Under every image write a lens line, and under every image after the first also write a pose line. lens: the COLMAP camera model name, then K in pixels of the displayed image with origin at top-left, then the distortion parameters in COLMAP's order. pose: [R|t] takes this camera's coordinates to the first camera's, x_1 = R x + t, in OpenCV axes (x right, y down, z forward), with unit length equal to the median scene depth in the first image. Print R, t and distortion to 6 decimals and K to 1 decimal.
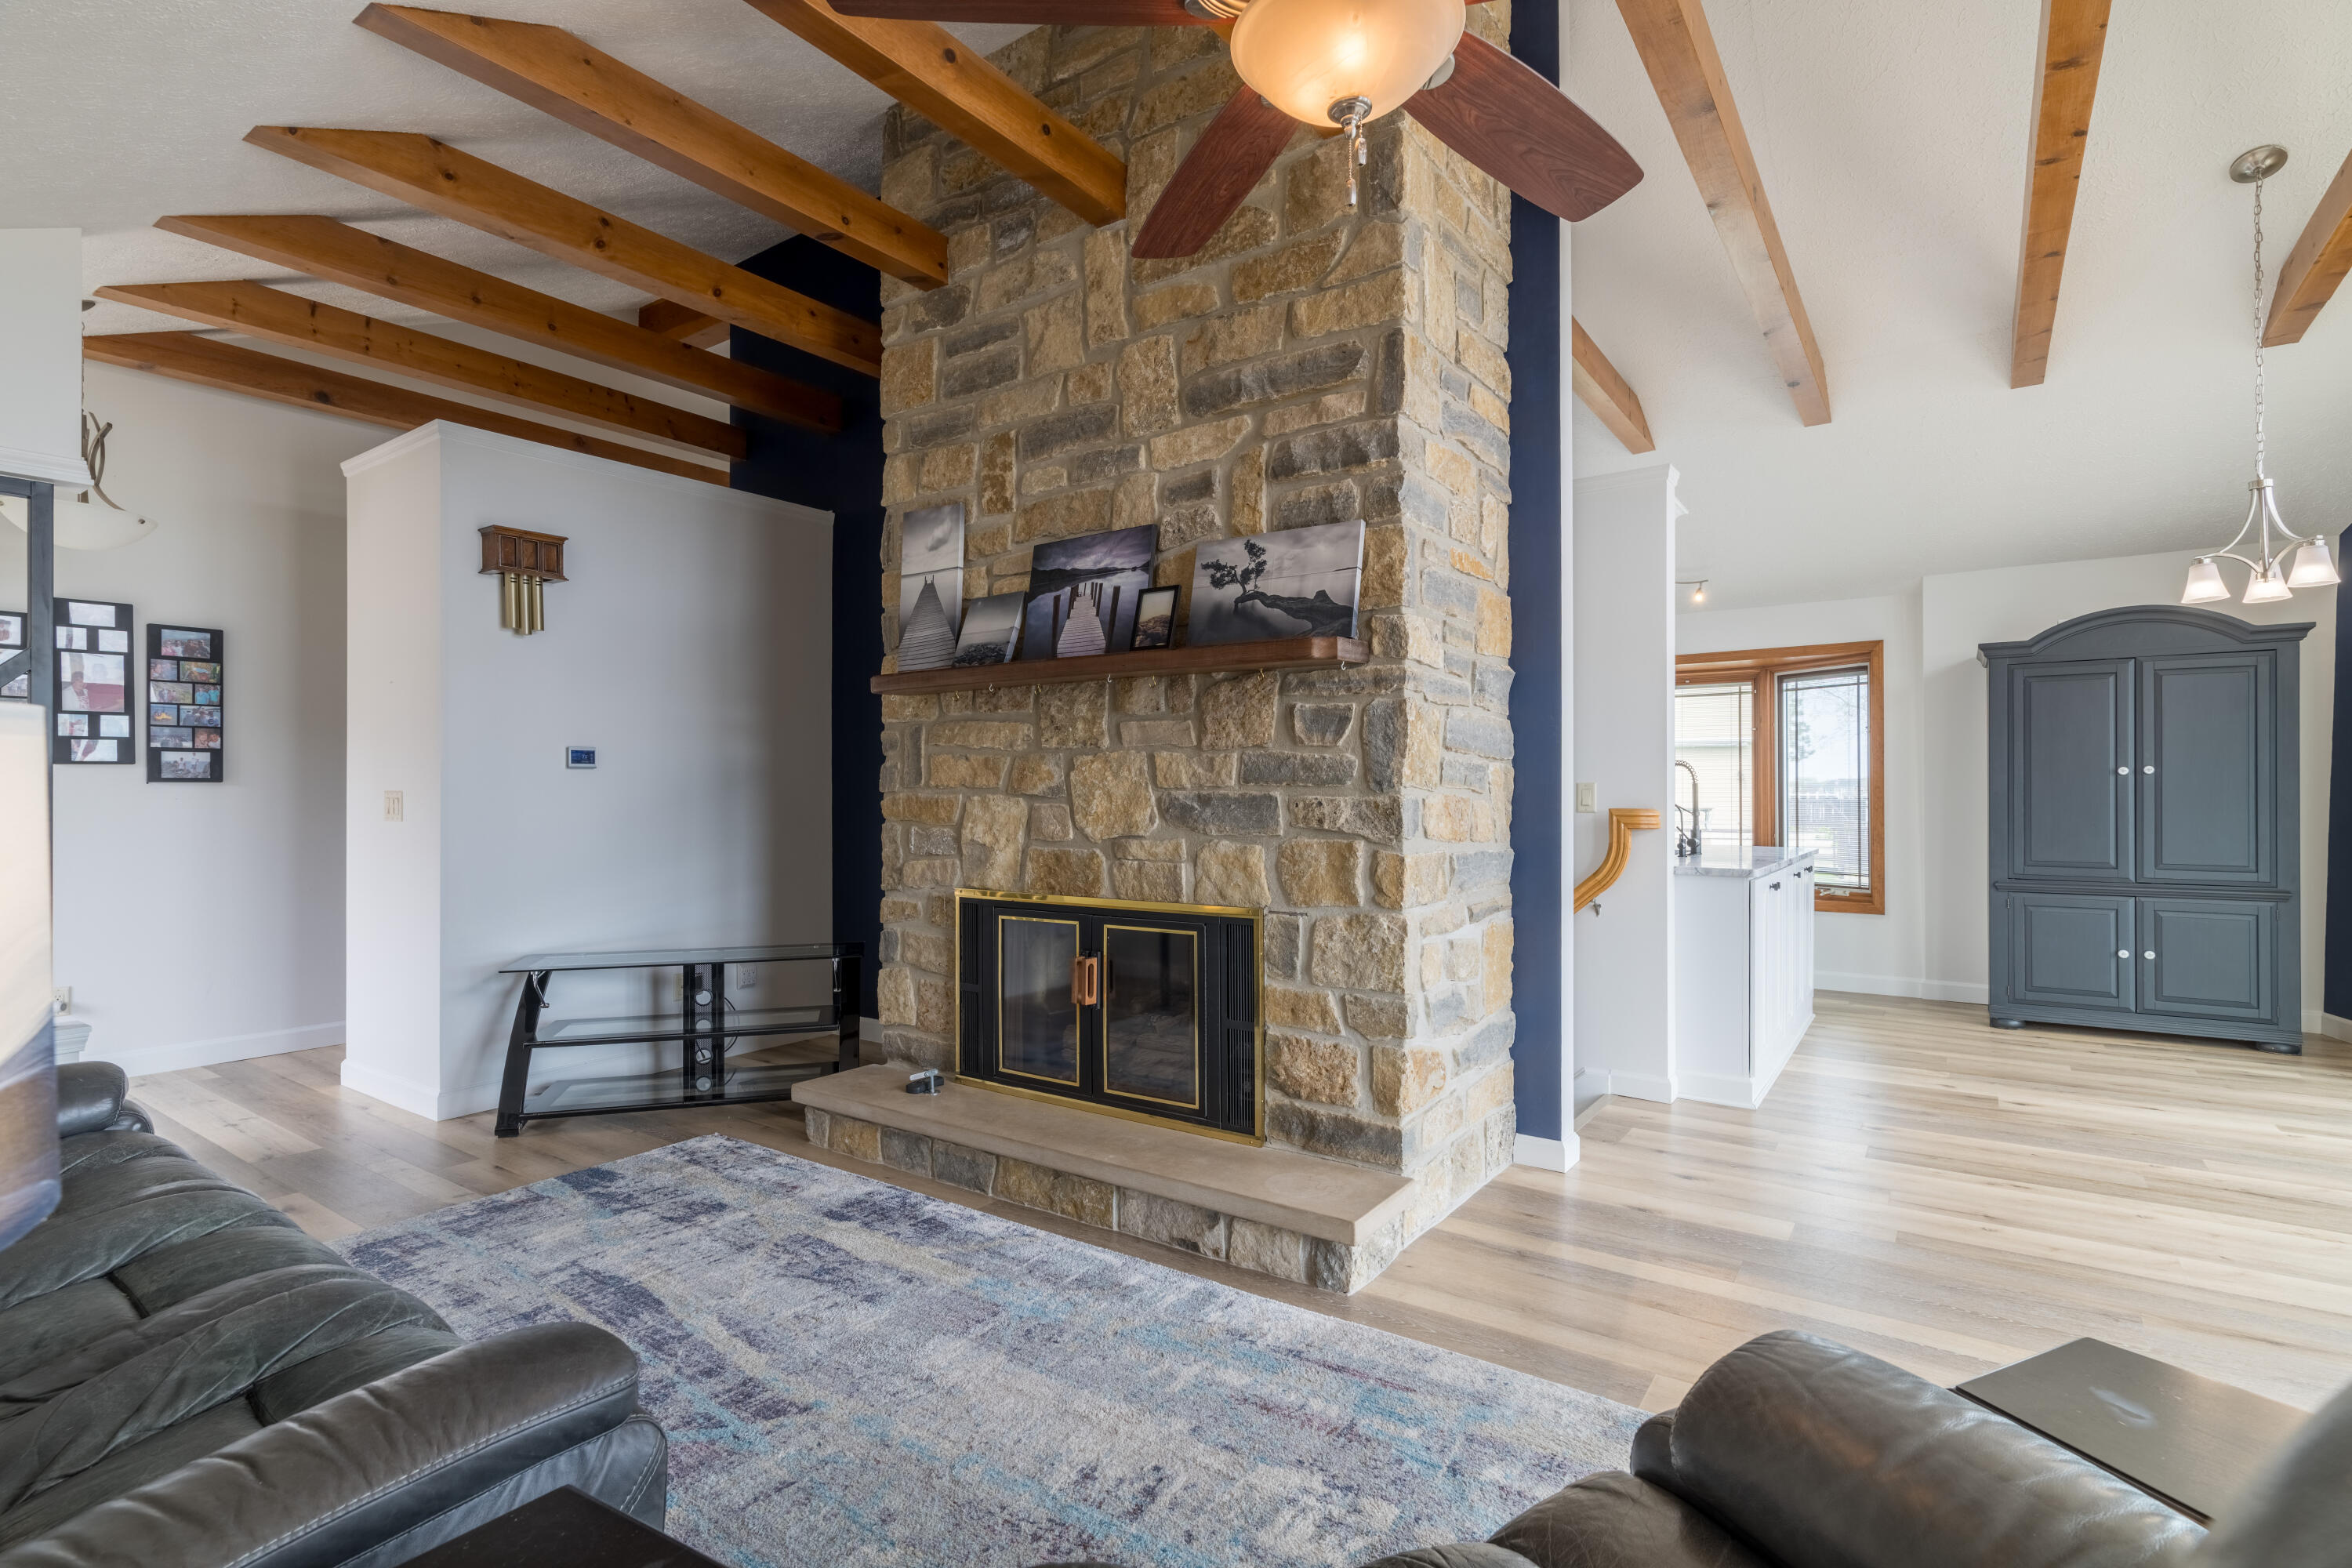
lens RADIAL K [[1115.6, 0, 1187.3], [0, 1115.6, 791.8], [0, 0, 1]] dist [-0.003320, 0.002836]
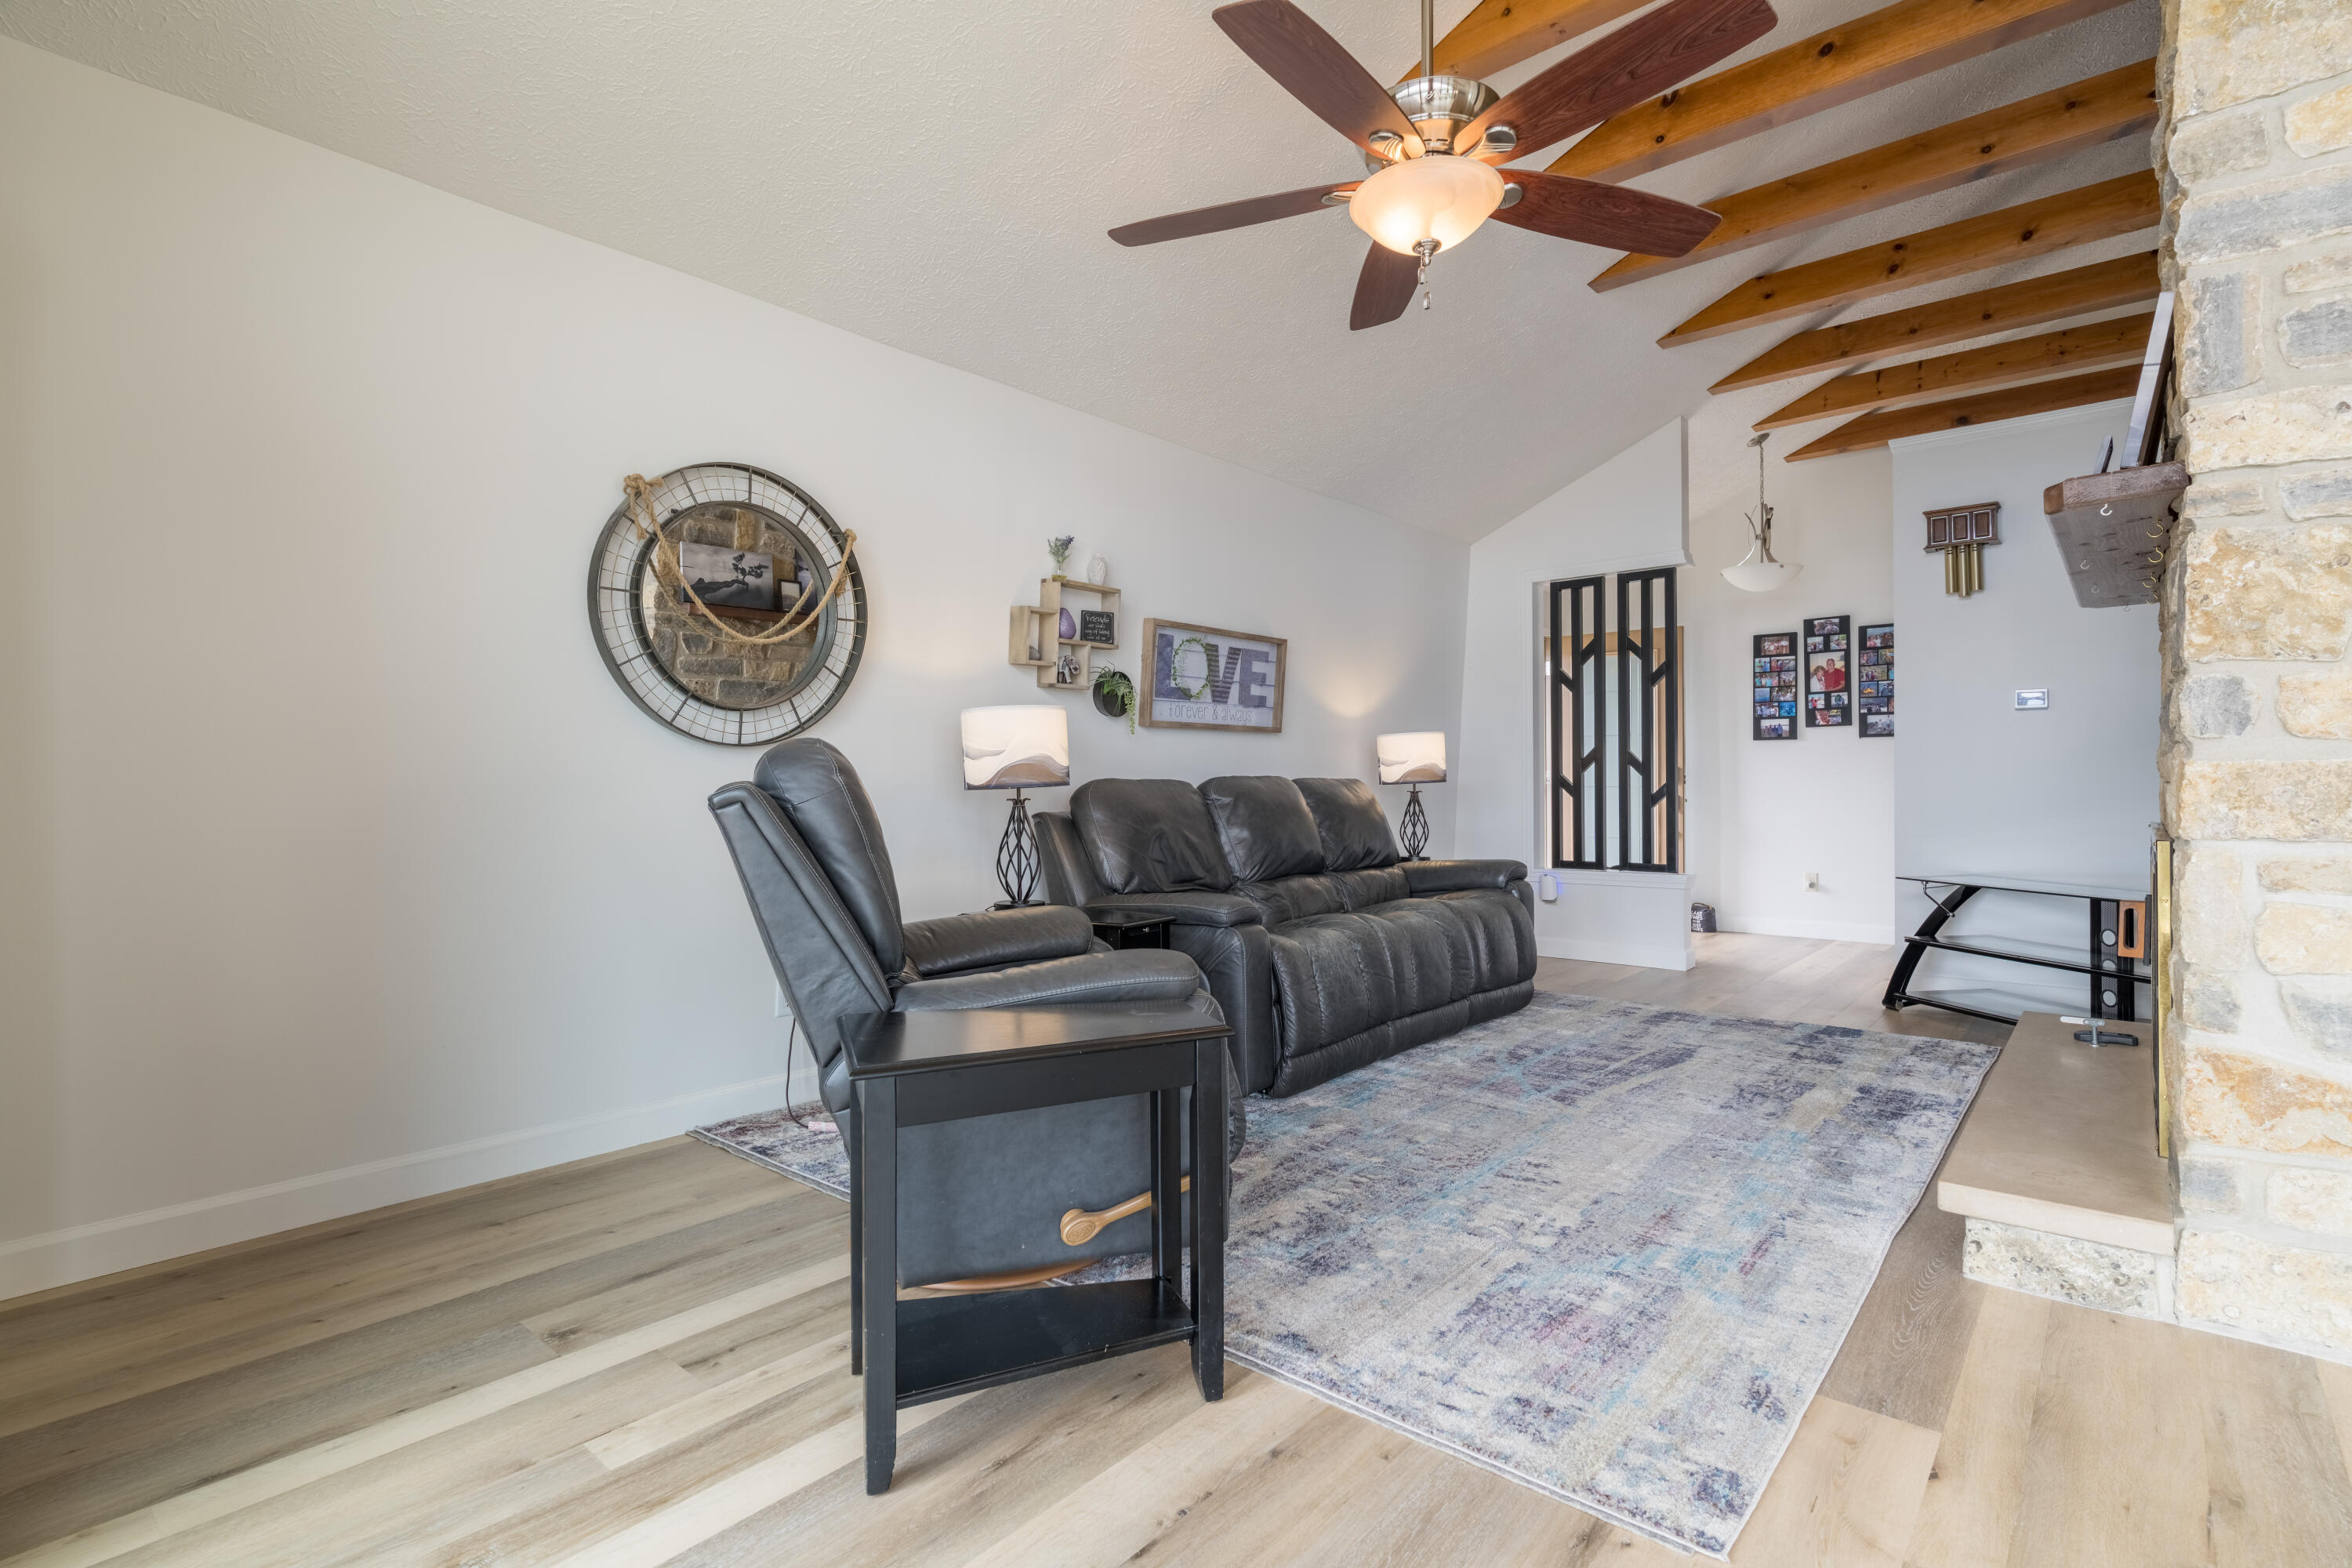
lens RADIAL K [[1115.6, 0, 1175.2], [0, 1115.6, 788.1], [0, 0, 1]] dist [-0.003320, 0.002836]
pose [[-0.100616, 0.008968, -0.994885, 0.878145], [0.006123, 0.999946, 0.008394, 0.059357], [0.994906, -0.005247, -0.100666, 0.412943]]
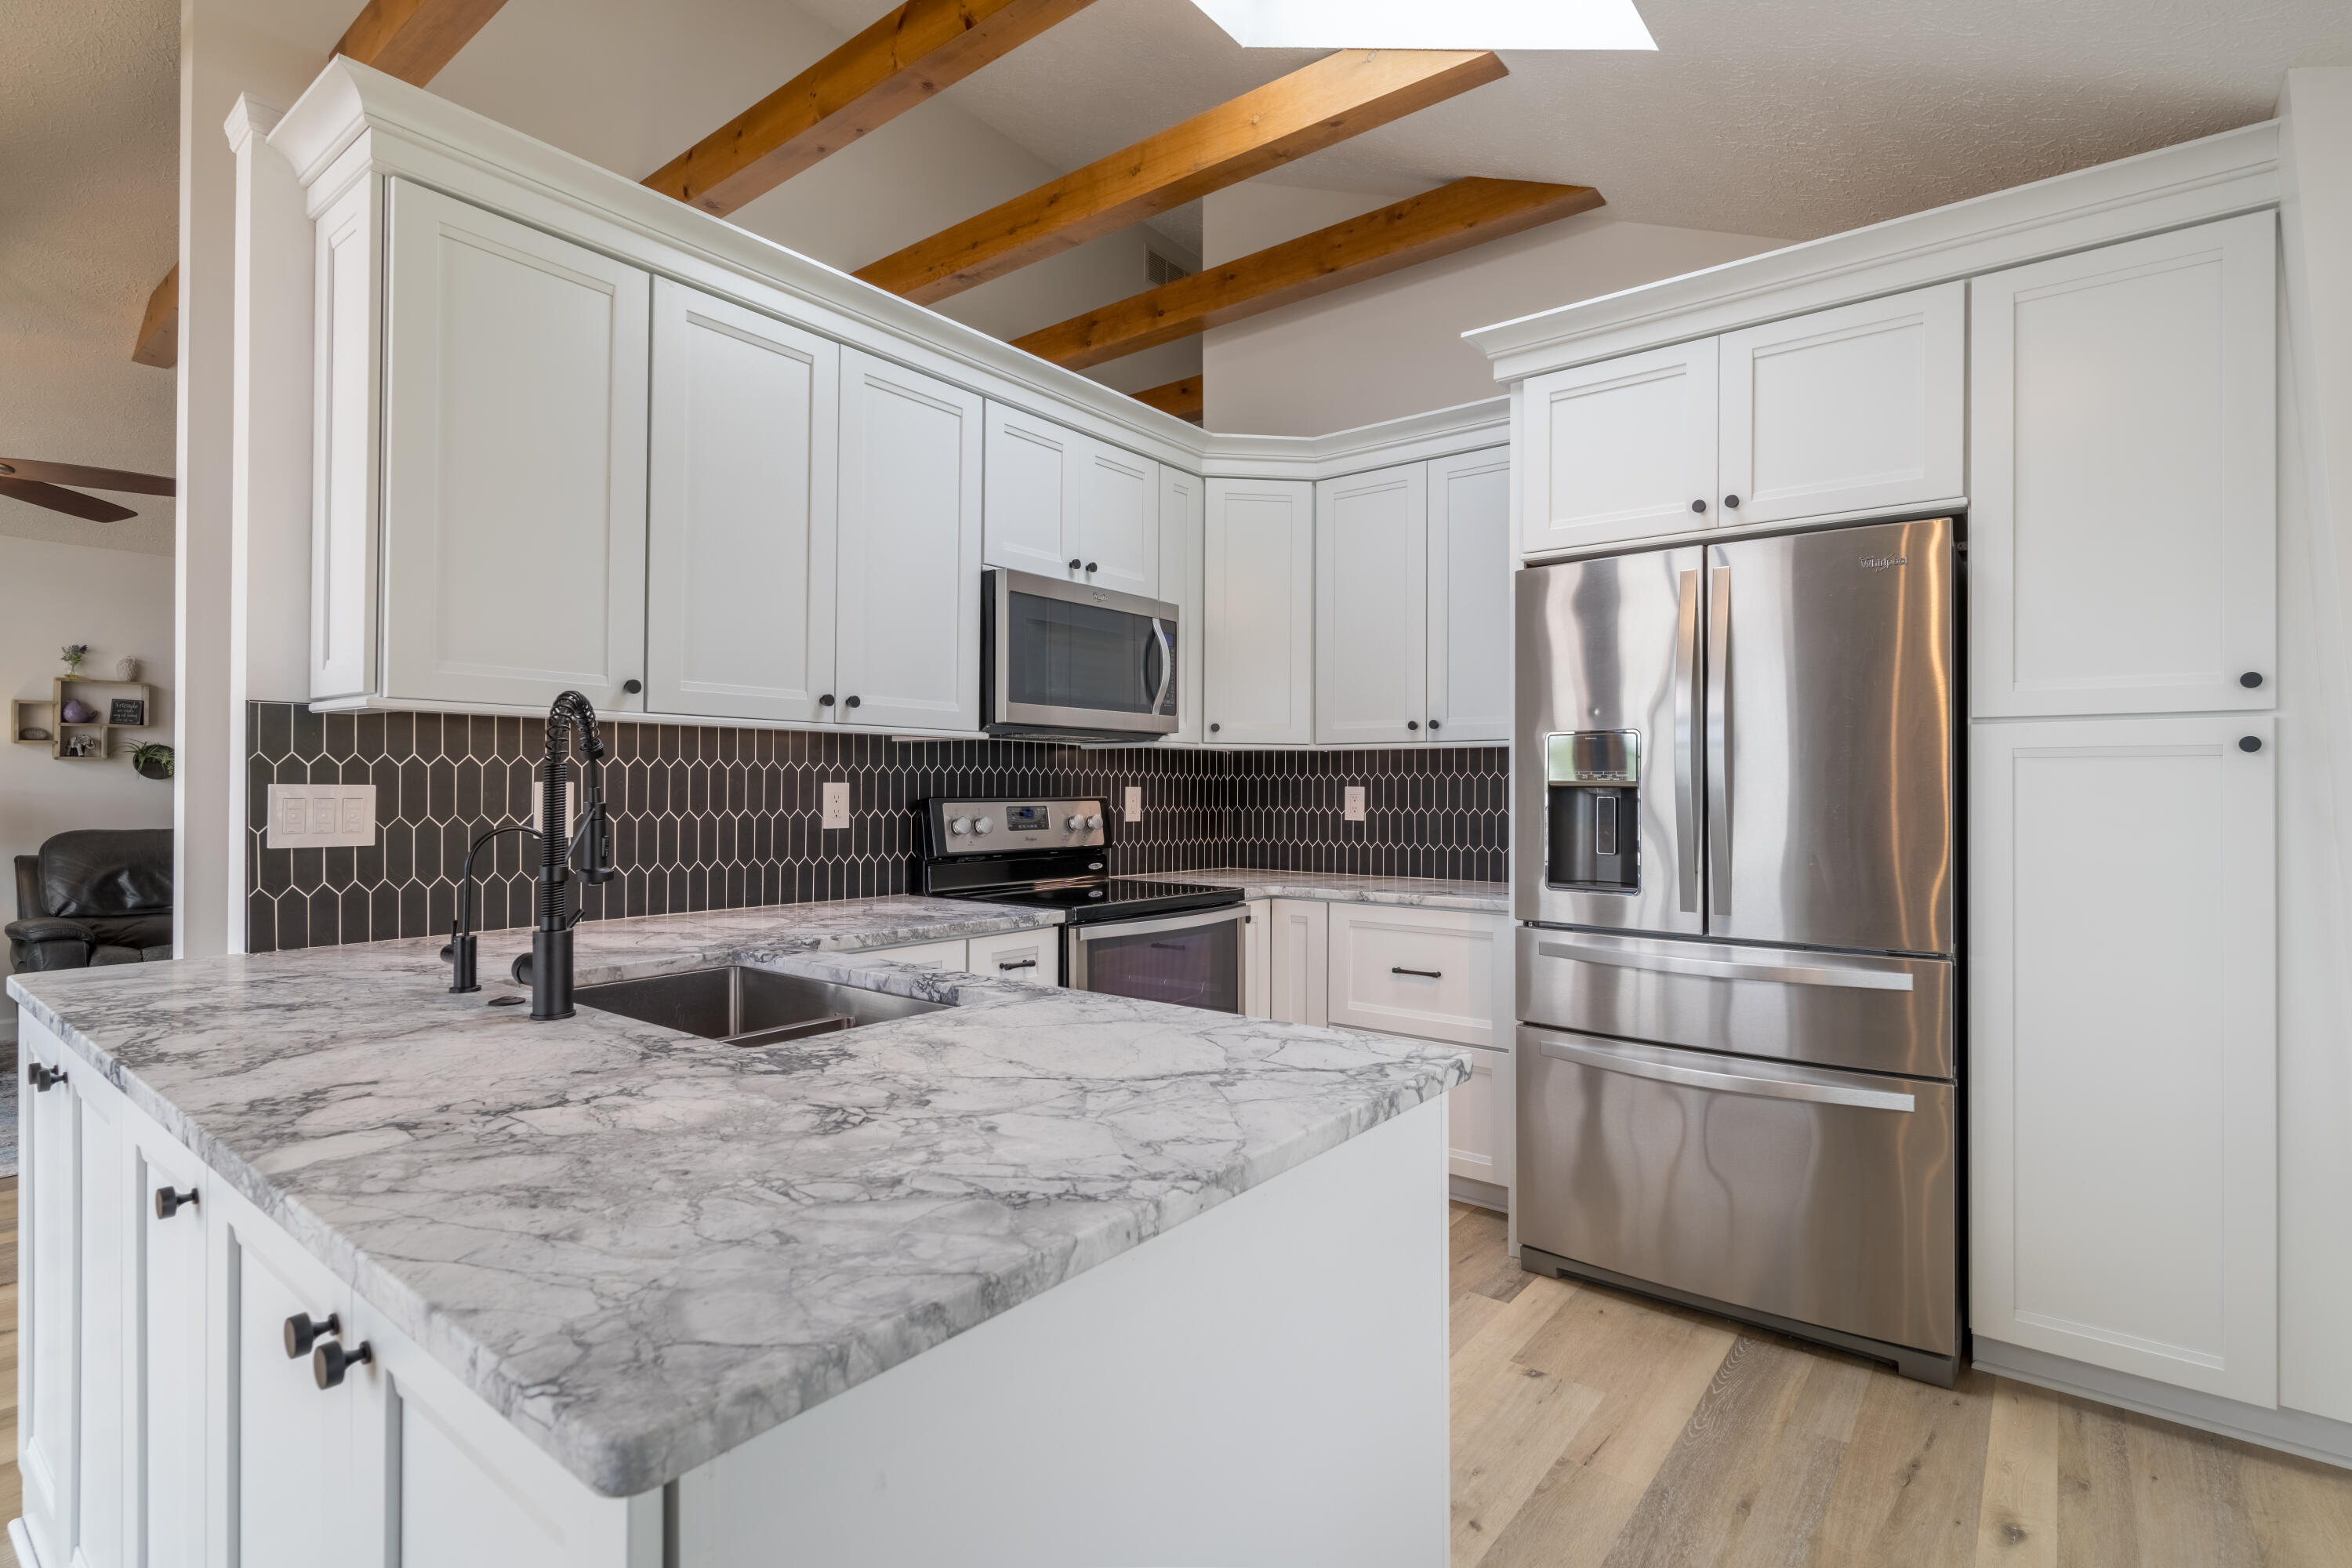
lens RADIAL K [[1115.6, 0, 1182.4], [0, 1115.6, 790.1], [0, 0, 1]] dist [-0.003320, 0.002836]
pose [[-0.048848, 0.001220, -0.998805, 1.223402], [0.001653, 0.999998, 0.001141, -0.001572], [0.998805, -0.001595, -0.048850, 1.952318]]
